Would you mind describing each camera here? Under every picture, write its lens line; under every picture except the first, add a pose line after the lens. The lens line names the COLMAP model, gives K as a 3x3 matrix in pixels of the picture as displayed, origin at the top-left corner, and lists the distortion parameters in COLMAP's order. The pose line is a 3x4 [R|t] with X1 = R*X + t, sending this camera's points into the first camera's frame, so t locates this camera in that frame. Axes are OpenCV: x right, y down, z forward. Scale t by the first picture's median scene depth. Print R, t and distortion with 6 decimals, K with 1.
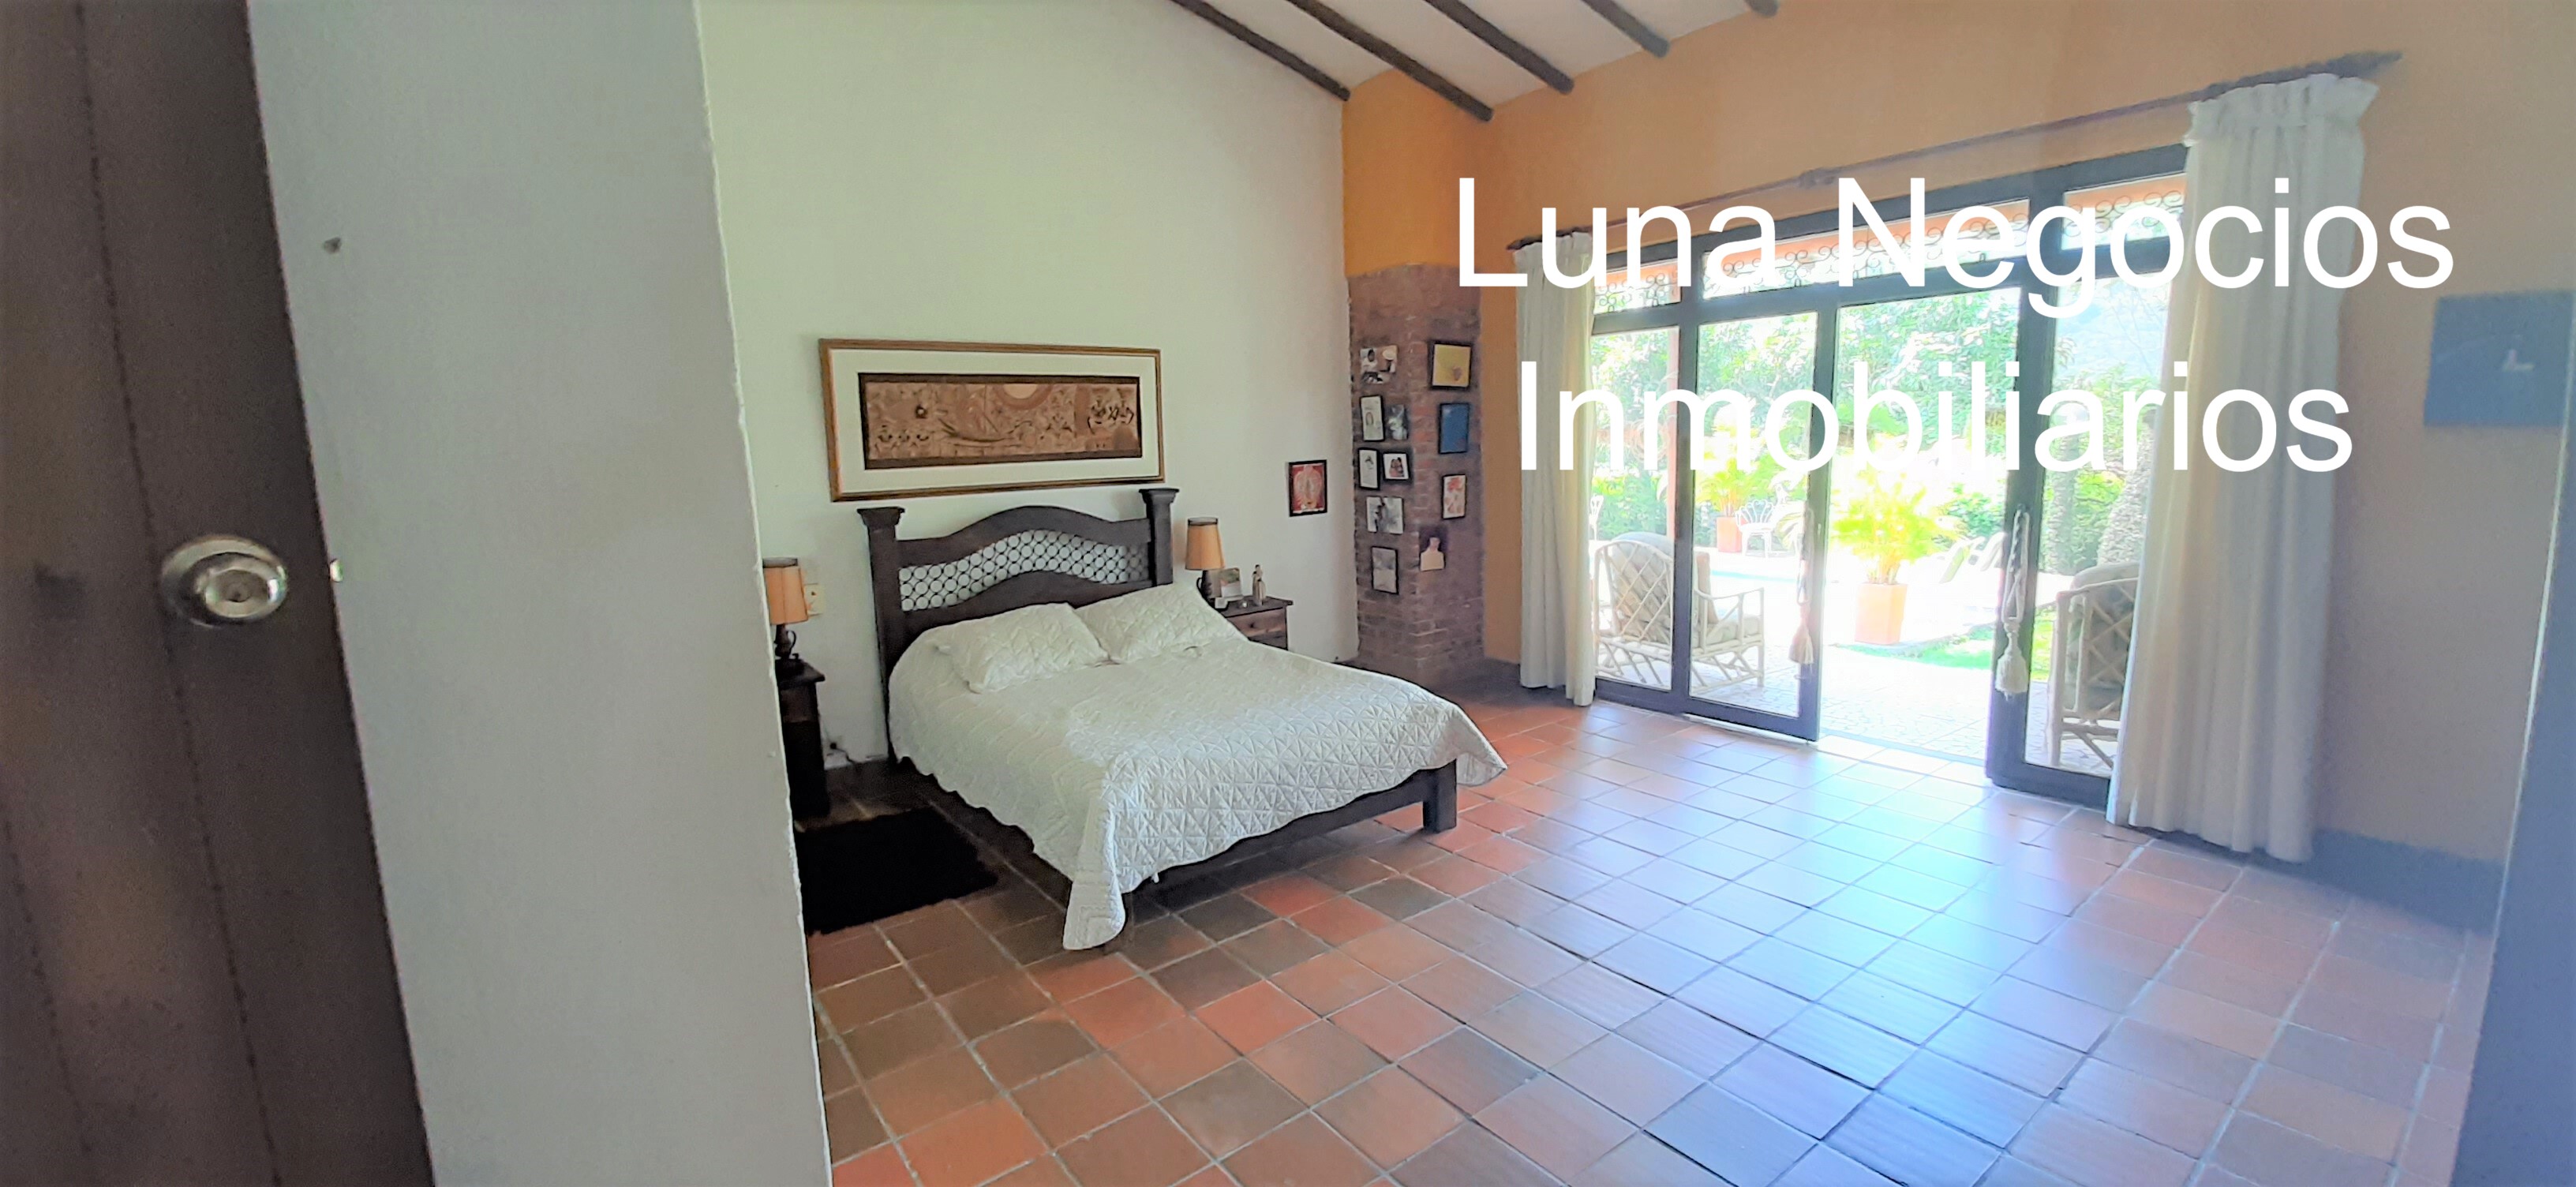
lens RADIAL K [[1020.6, 0, 1295.0], [0, 1020.6, 578.6], [0, 0, 1]] dist [0.007756, -0.010593]
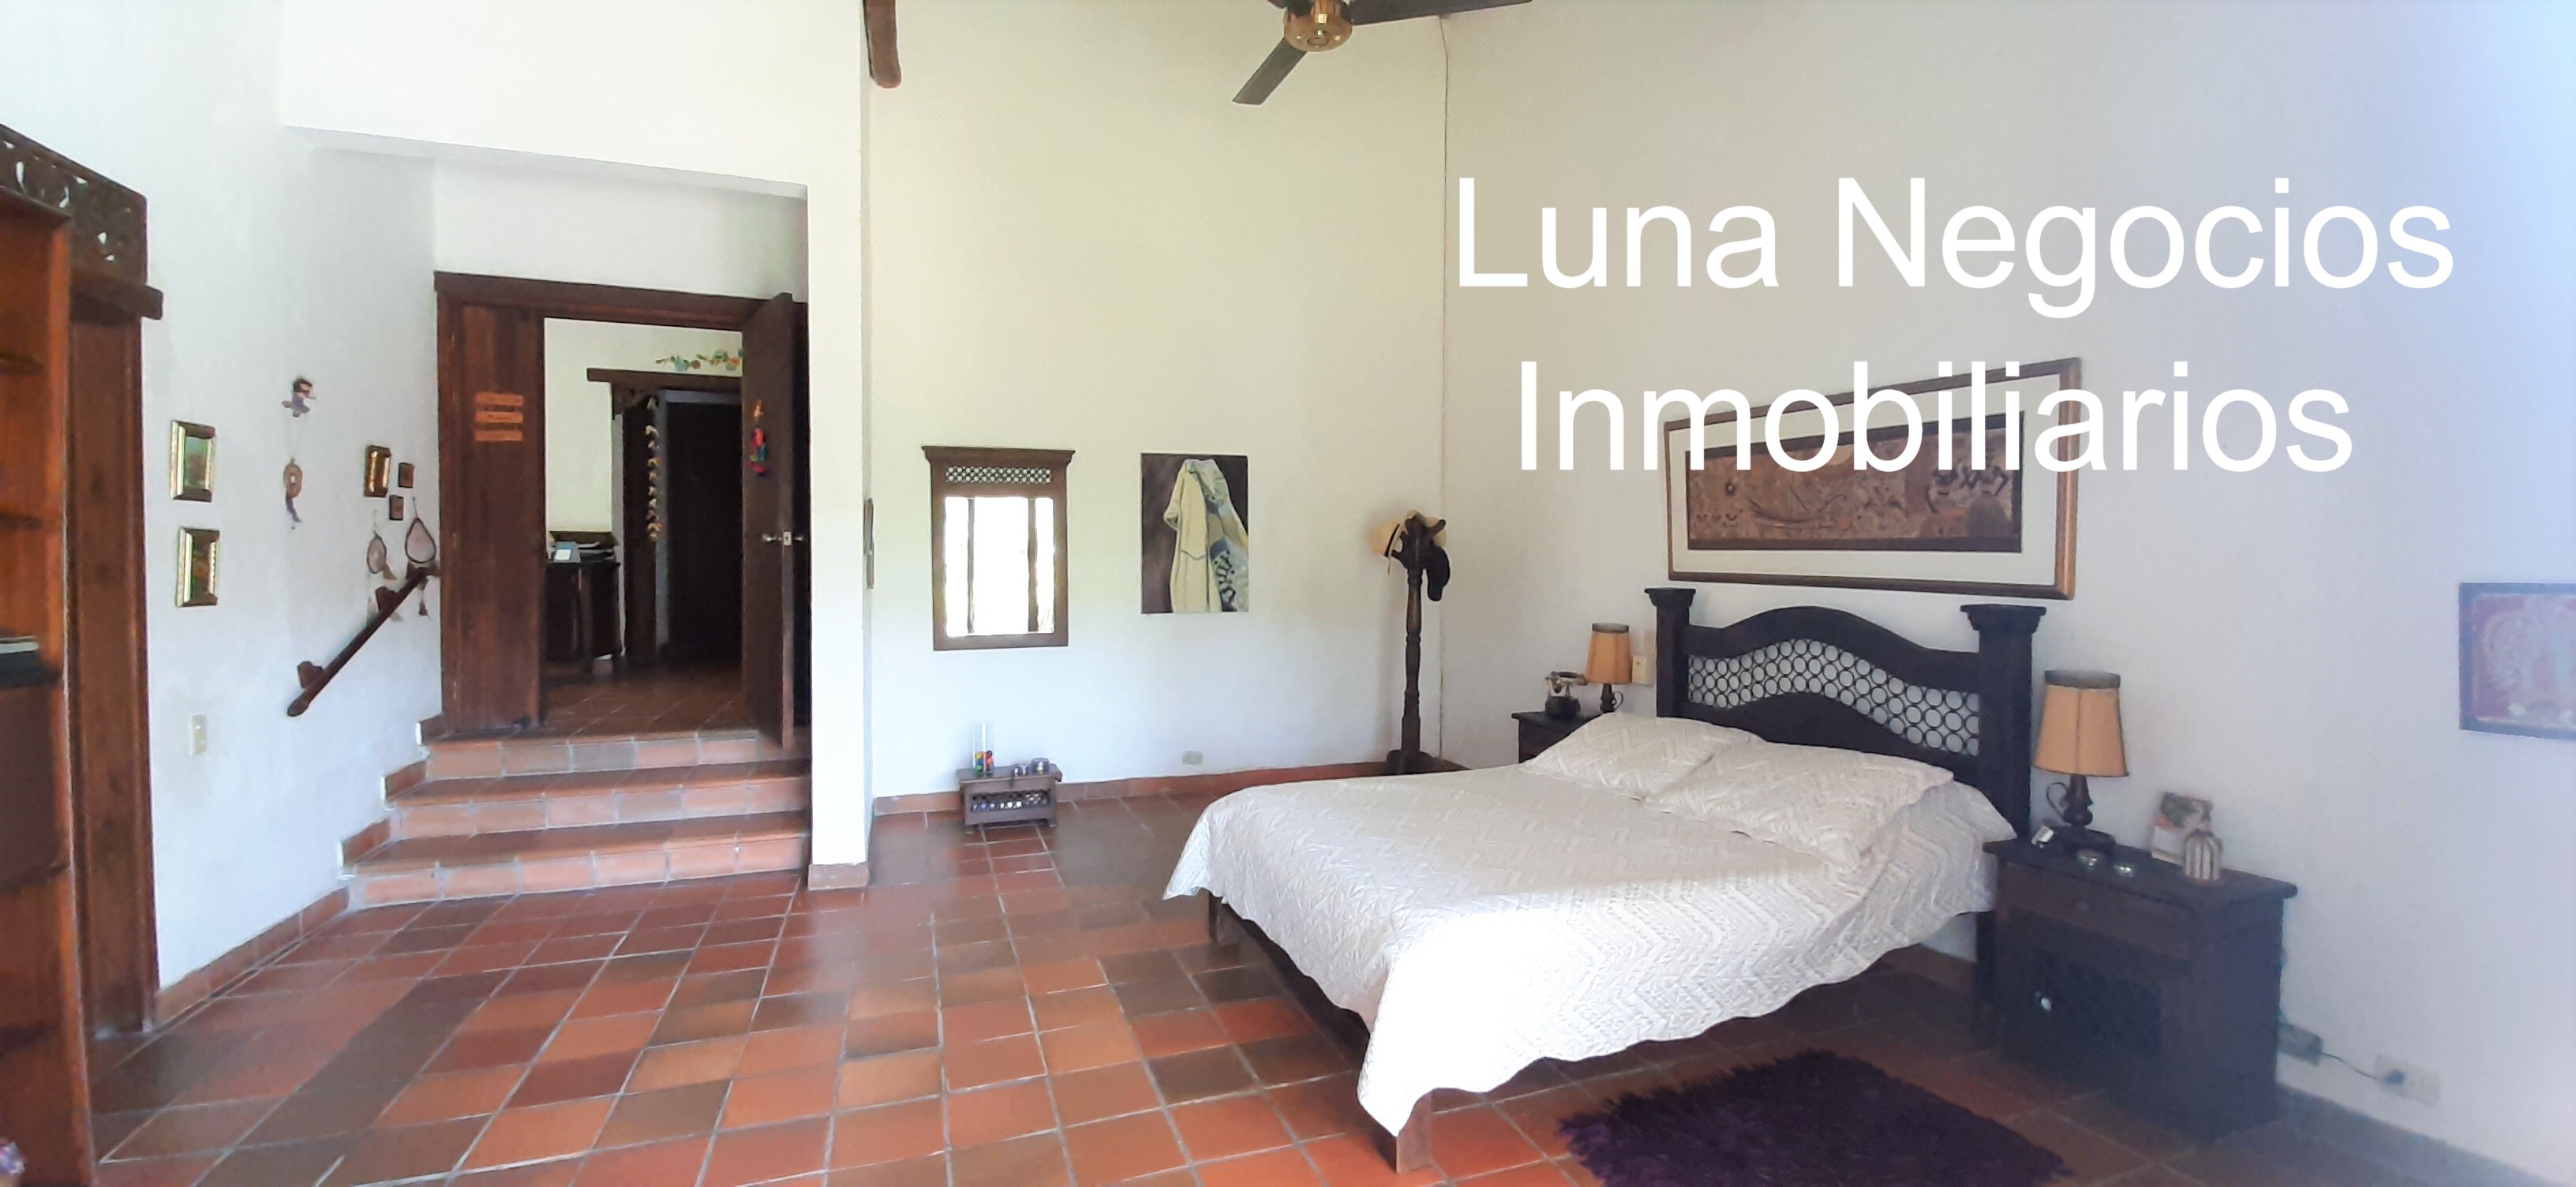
lens RADIAL K [[1020.6, 0, 1295.0], [0, 1020.6, 578.6], [0, 0, 1]] dist [0.007756, -0.010593]
pose [[-0.289574, 0.058289, -0.955379, 0.570675], [-0.136391, 0.985445, 0.101463, -0.116275], [0.947388, 0.159686, -0.277410, 0.844650]]
